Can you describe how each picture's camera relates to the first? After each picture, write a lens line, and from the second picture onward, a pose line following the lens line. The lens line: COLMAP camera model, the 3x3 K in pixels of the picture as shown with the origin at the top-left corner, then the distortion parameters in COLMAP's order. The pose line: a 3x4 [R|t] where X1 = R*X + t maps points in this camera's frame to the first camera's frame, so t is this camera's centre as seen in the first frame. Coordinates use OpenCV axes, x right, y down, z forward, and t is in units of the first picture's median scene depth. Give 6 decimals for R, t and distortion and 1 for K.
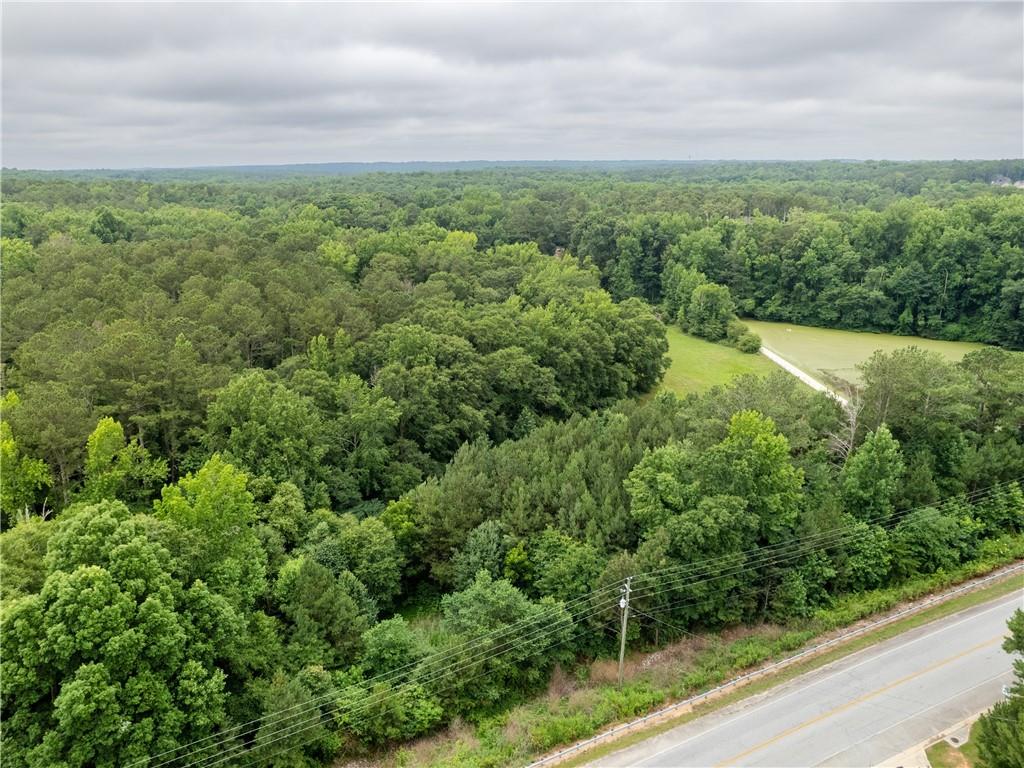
lens RADIAL K [[738.5, 0, 497.9], [0, 738.5, 388.0], [0, 0, 1]] dist [-0.076020, 0.067249]
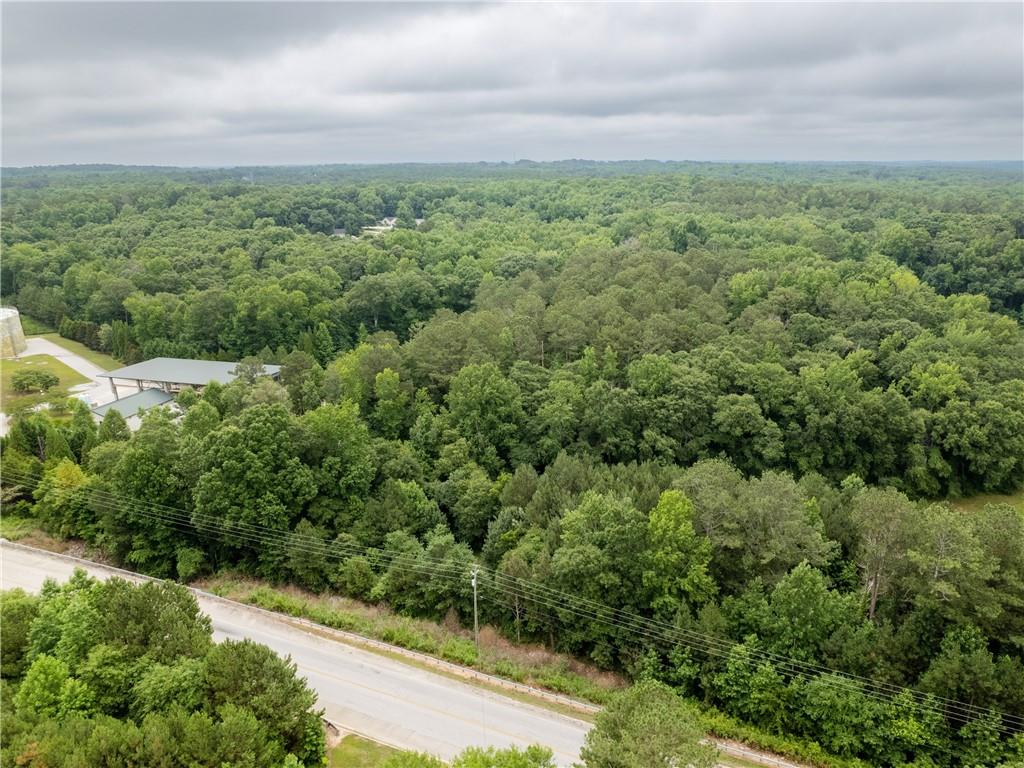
lens RADIAL K [[741.0, 0, 579.4], [0, 741.0, 387.2], [0, 0, 1]] dist [-0.078127, 0.070767]
pose [[0.643418, 0.228786, -0.730527, 0.929908], [-0.222473, 0.968991, 0.107523, -0.184258], [0.732474, 0.093341, 0.674366, 0.163345]]
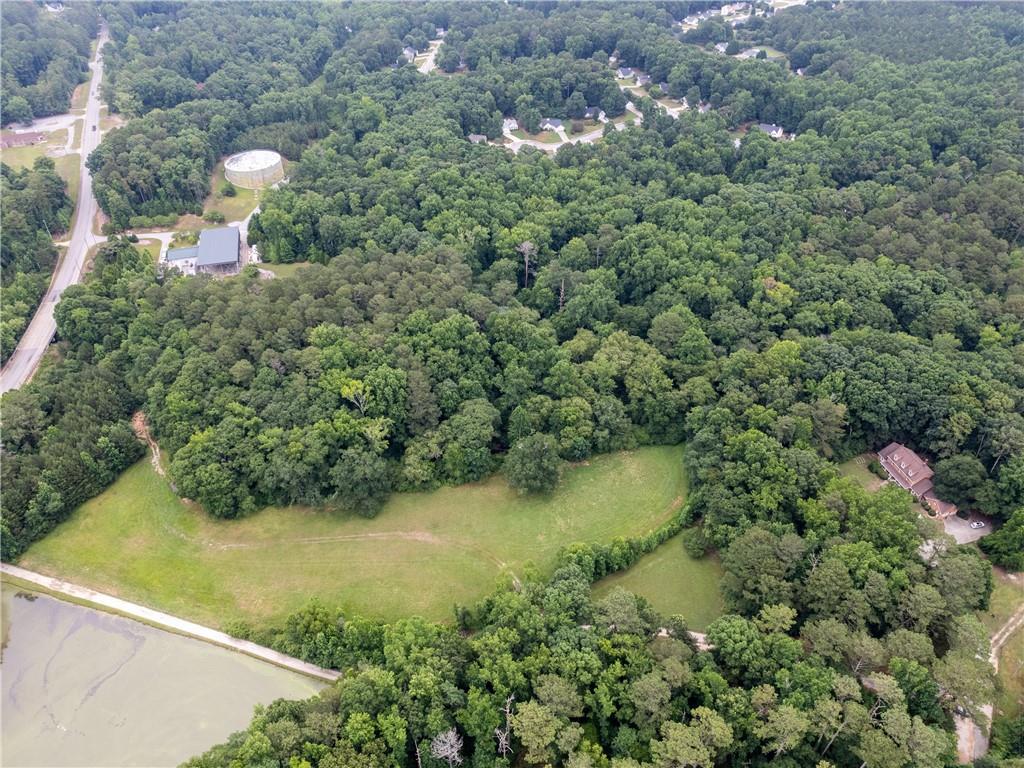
lens RADIAL K [[751.0, 0, 518.5], [0, 751.0, 377.9], [0, 0, 1]] dist [-0.079417, 0.067311]
pose [[-0.331490, 0.579285, -0.744677, 1.905780], [-0.267386, 0.699258, 0.662980, -2.692330], [0.904776, 0.418887, -0.076904, 3.127832]]
